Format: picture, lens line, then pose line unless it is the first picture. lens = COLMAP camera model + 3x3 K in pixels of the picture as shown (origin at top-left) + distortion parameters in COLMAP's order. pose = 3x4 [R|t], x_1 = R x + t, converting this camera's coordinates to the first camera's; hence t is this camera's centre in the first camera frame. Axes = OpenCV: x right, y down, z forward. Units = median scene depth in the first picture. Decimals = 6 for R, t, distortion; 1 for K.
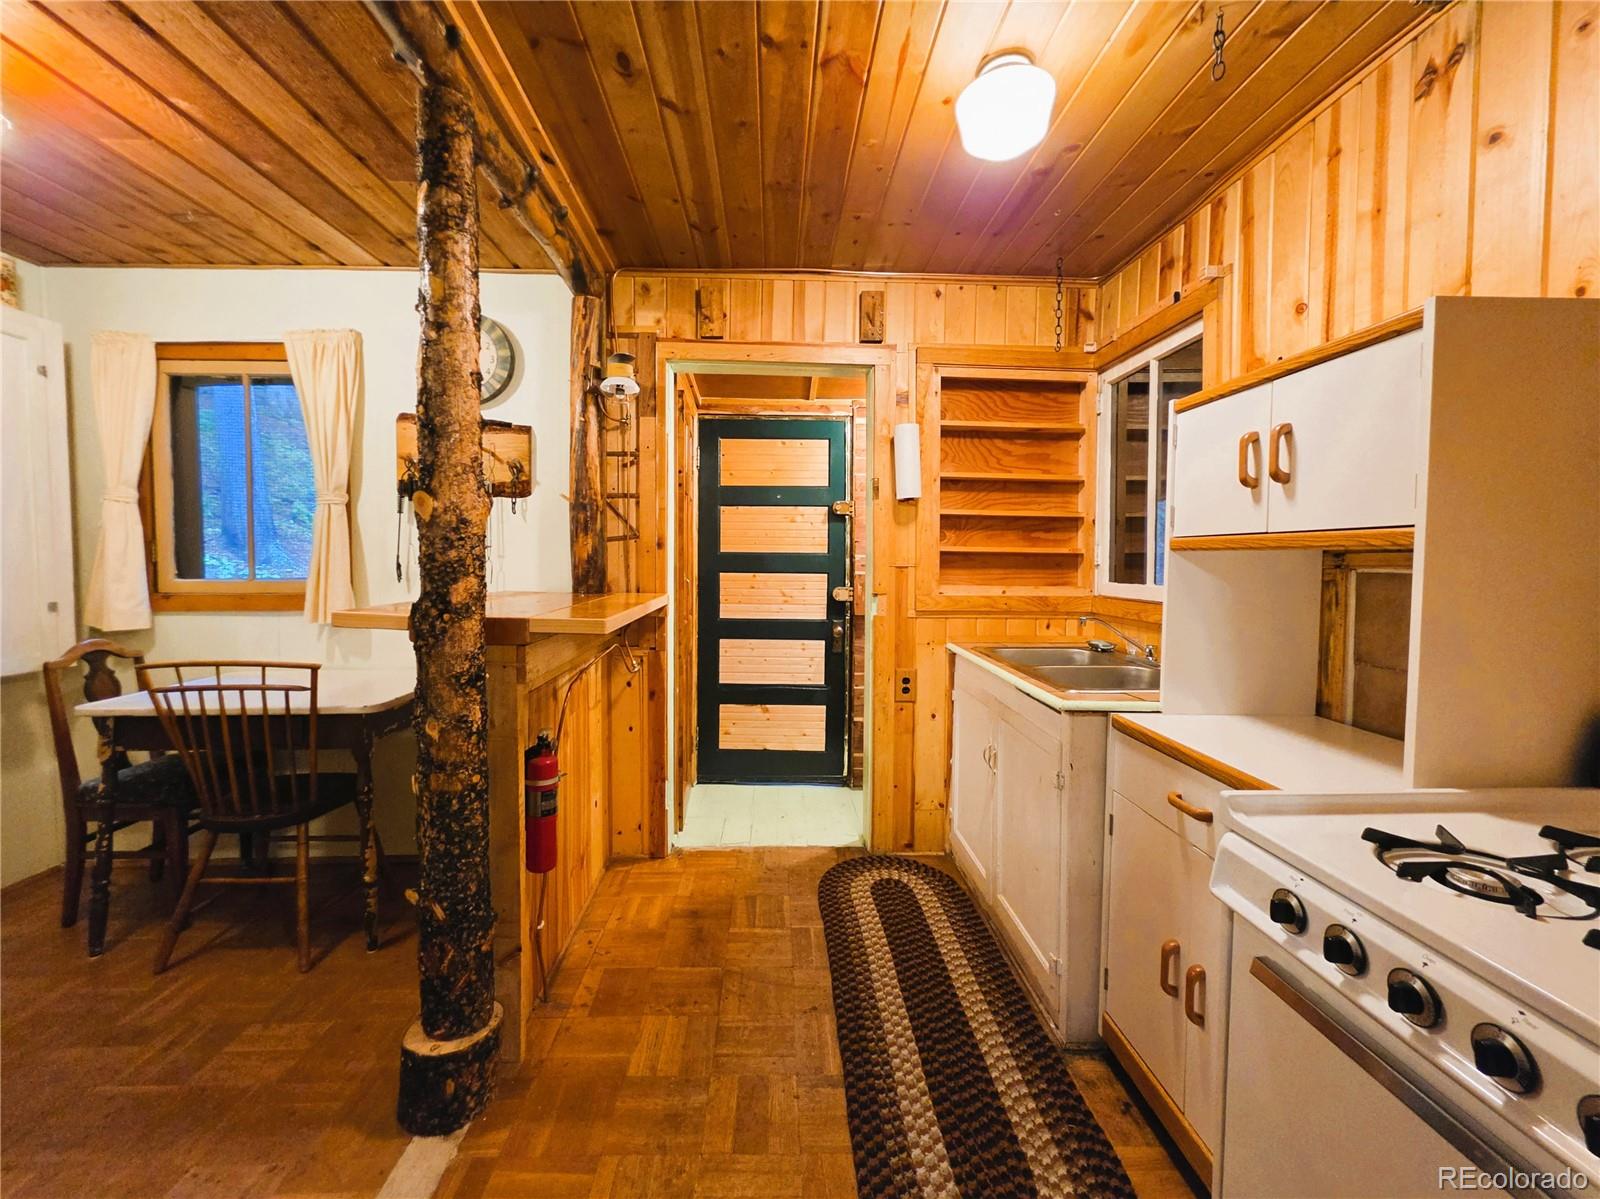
lens RADIAL K [[651.0, 0, 782.6], [0, 651.0, 580.9], [0, 0, 1]] dist [-0.003230, 0.000405]
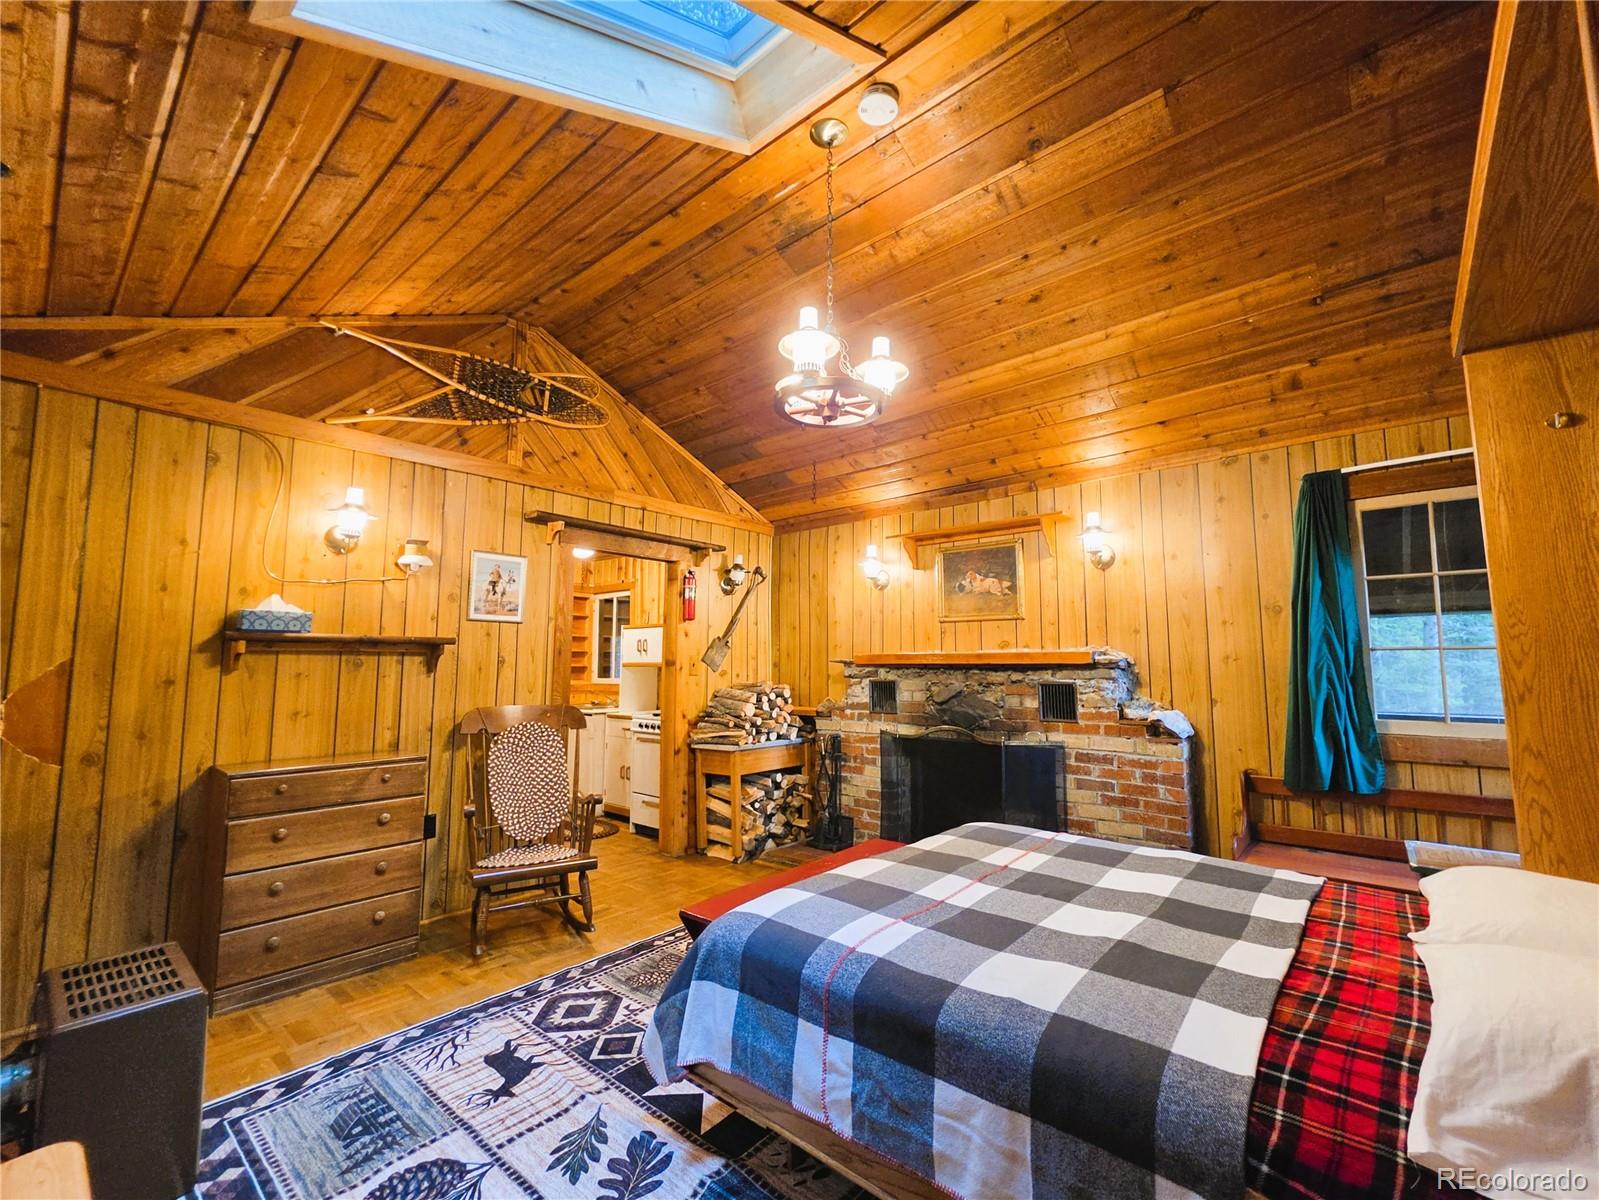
lens RADIAL K [[670.4, 0, 827.3], [0, 670.4, 603.9], [0, 0, 1]] dist [-0.002672, 0.000327]
pose [[0.657703, 0.065427, 0.750430, -0.936204], [0.031181, 0.993002, -0.113904, 0.042771], [-0.752632, 0.098314, 0.651061, -1.476165]]
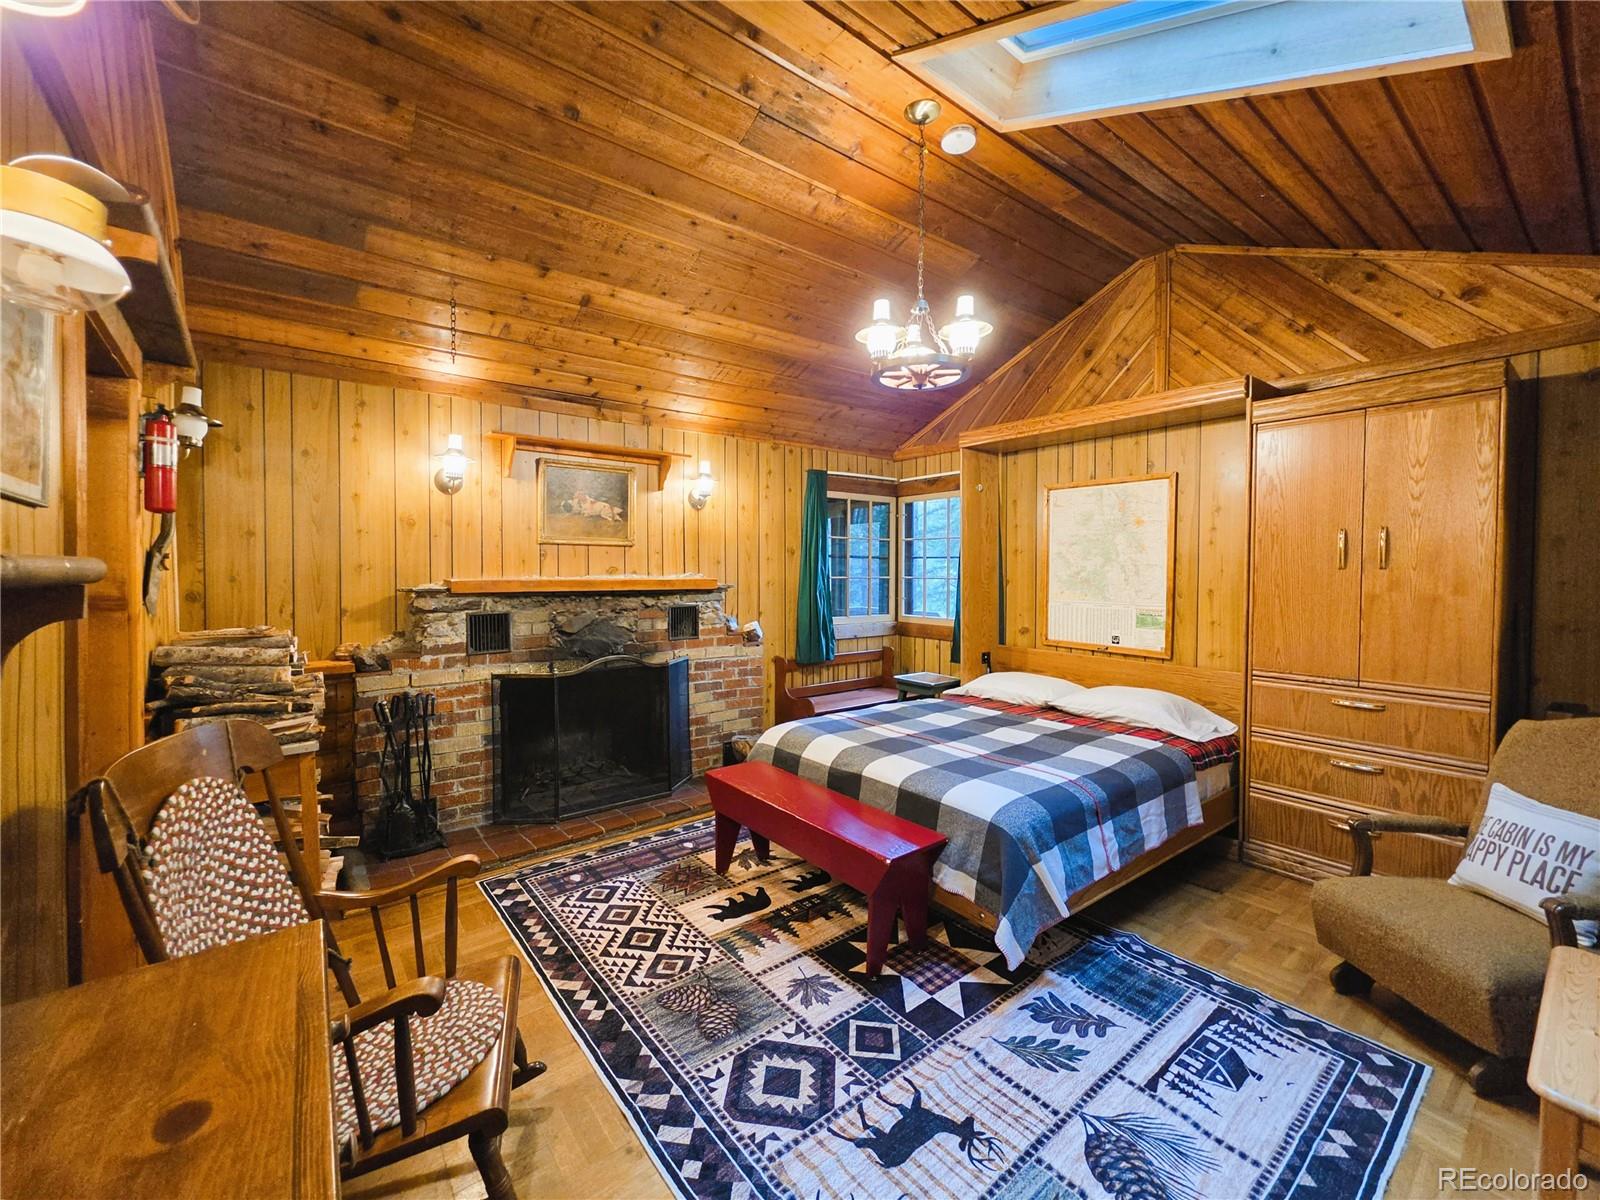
lens RADIAL K [[651.0, 0, 782.6], [0, 651.0, 581.4], [0, 0, 1]] dist [-0.003230, 0.000405]
pose [[-0.585426, -0.018044, 0.810525, -0.962678], [0.026372, 0.998799, 0.041283, -0.058739], [-0.810297, 0.045543, -0.584247, -0.132780]]
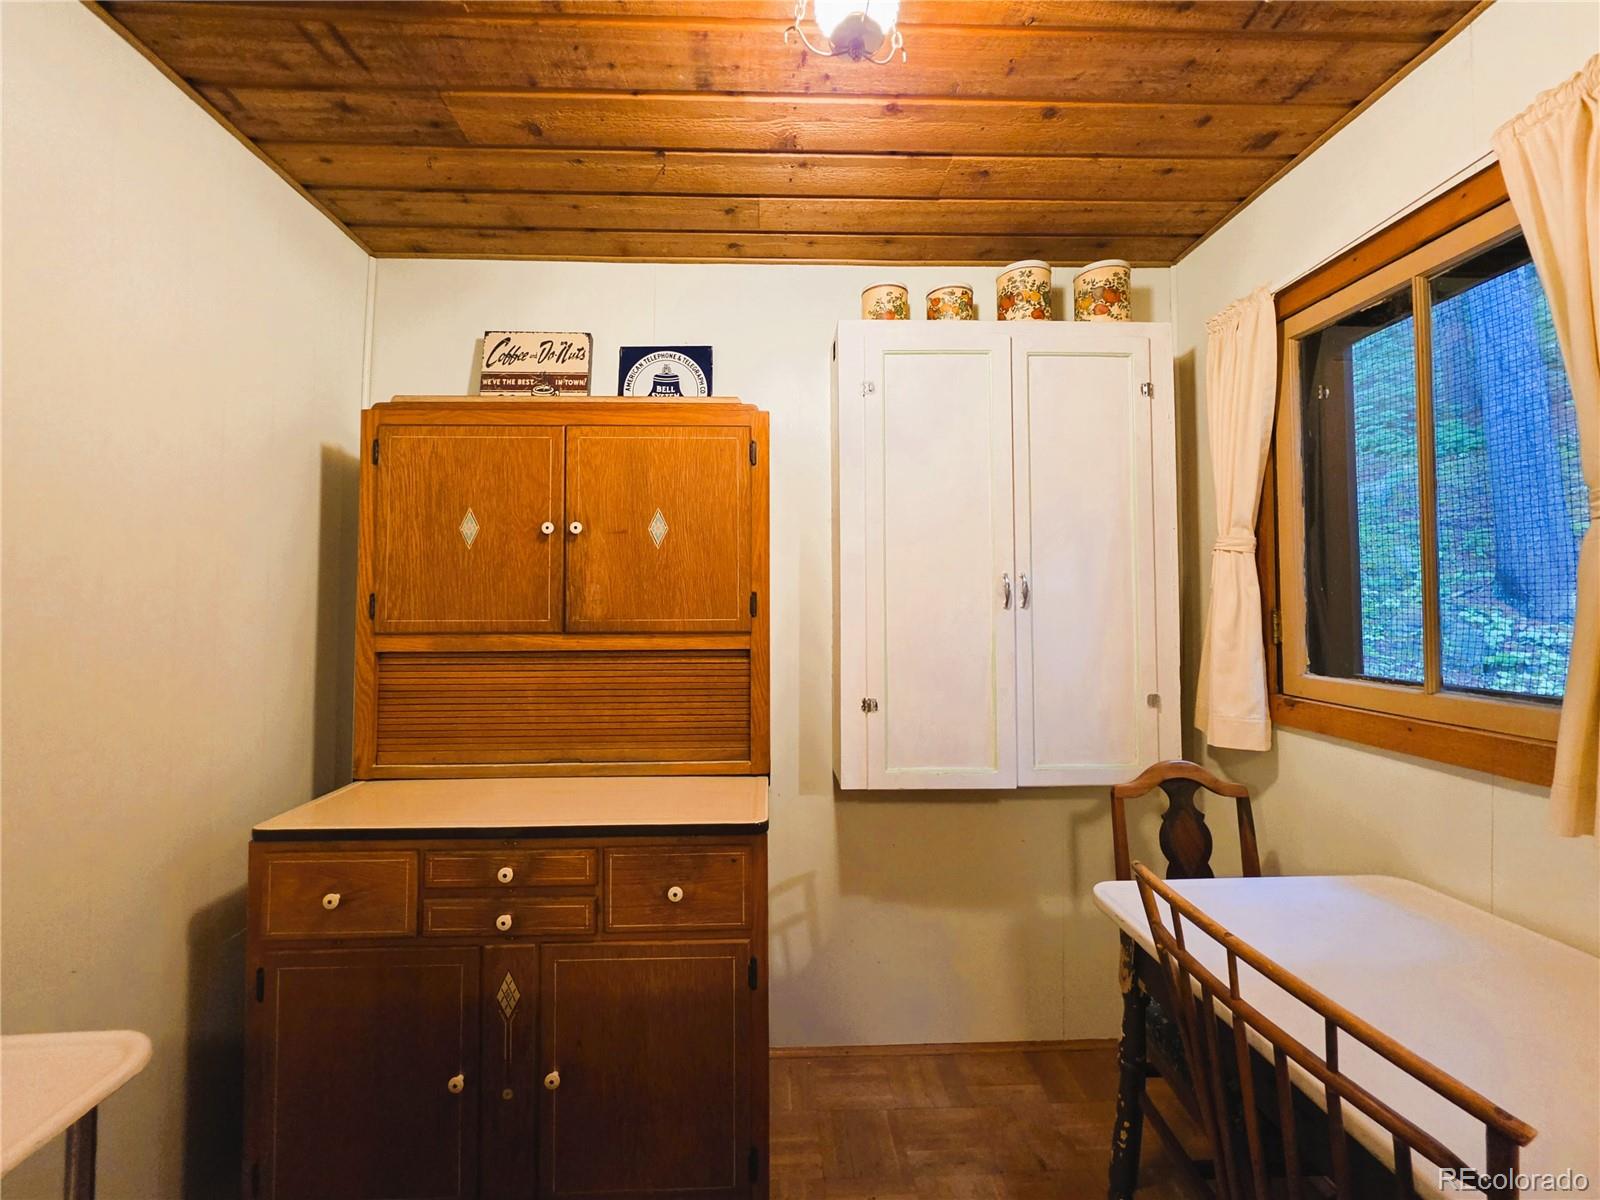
lens RADIAL K [[665.0, 0, 786.1], [0, 665.0, 578.7], [0, 0, 1]] dist [-0.001154, 0.000741]
pose [[0.009644, -0.033122, -0.999405, -0.348201], [-0.032824, 0.998902, -0.033422, -0.057903], [0.999415, 0.033126, 0.008546, 0.547409]]
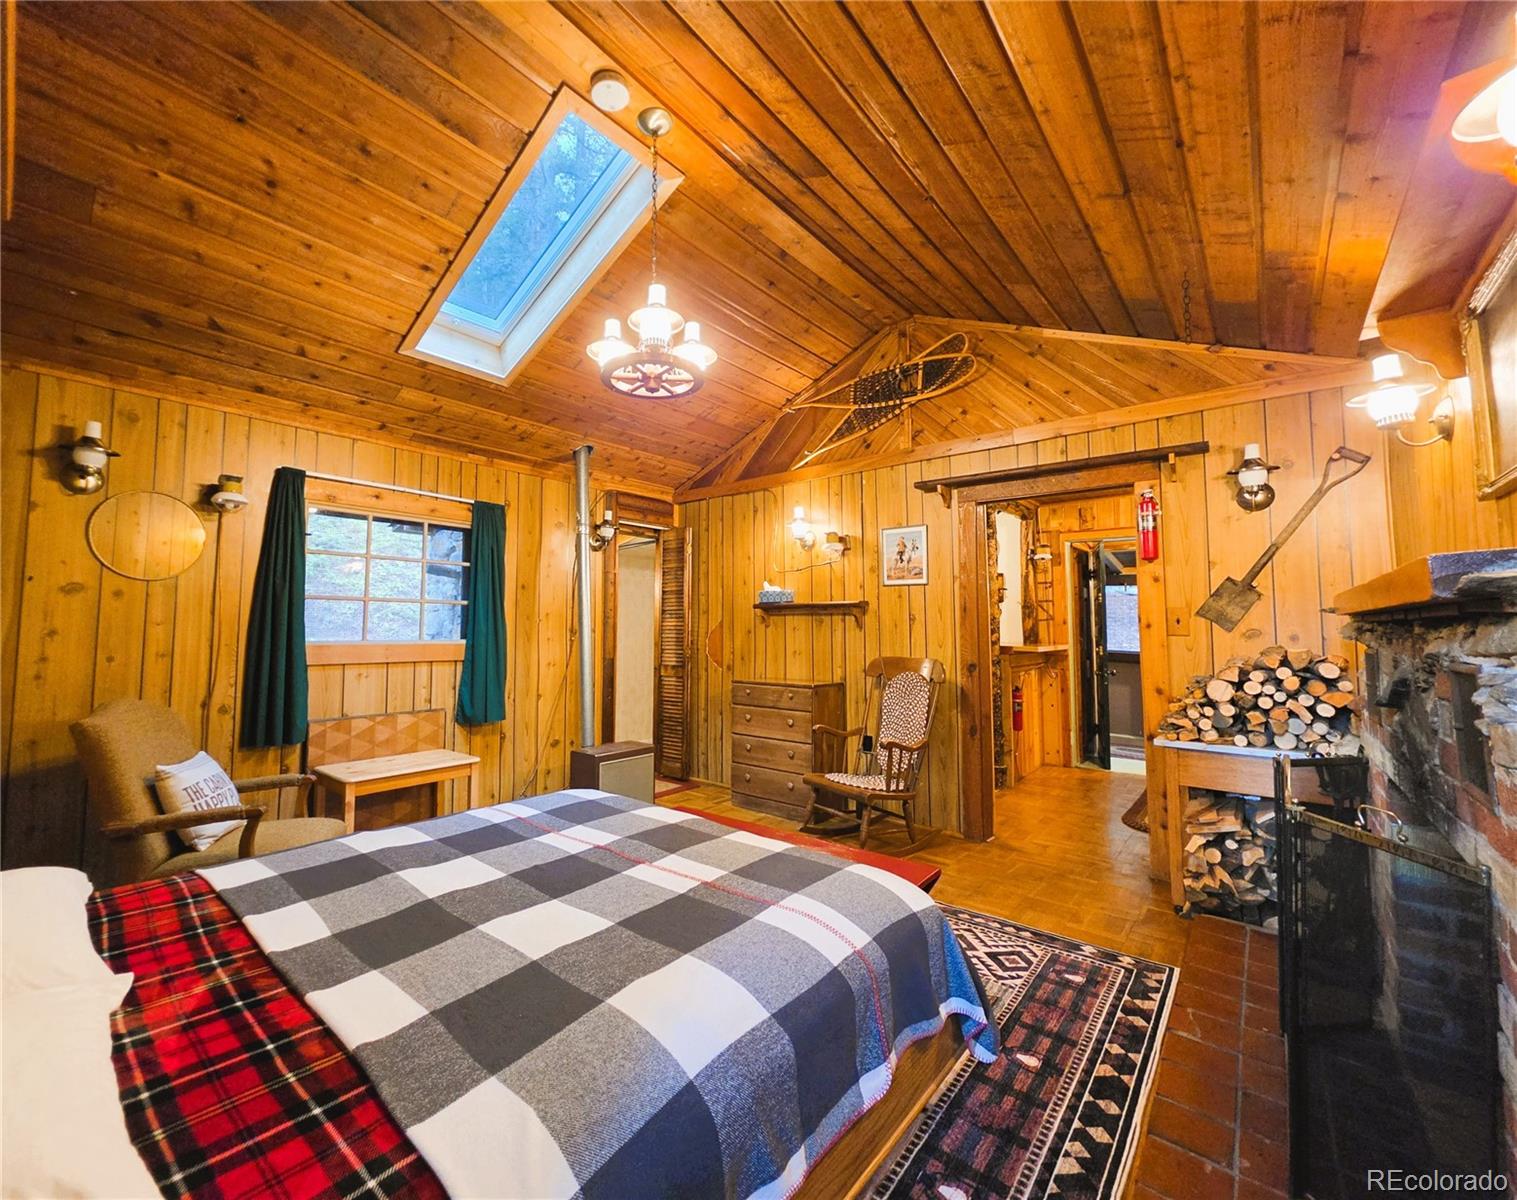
lens RADIAL K [[640.1, 0, 704.6], [0, 640.1, 584.5], [0, 0, 1]] dist [-0.007132, -0.000073]
pose [[0.732236, -0.045969, -0.679498, 0.422450], [-0.027133, 0.994958, -0.096549, 0.062501], [0.680510, 0.089134, 0.727297, -1.517712]]
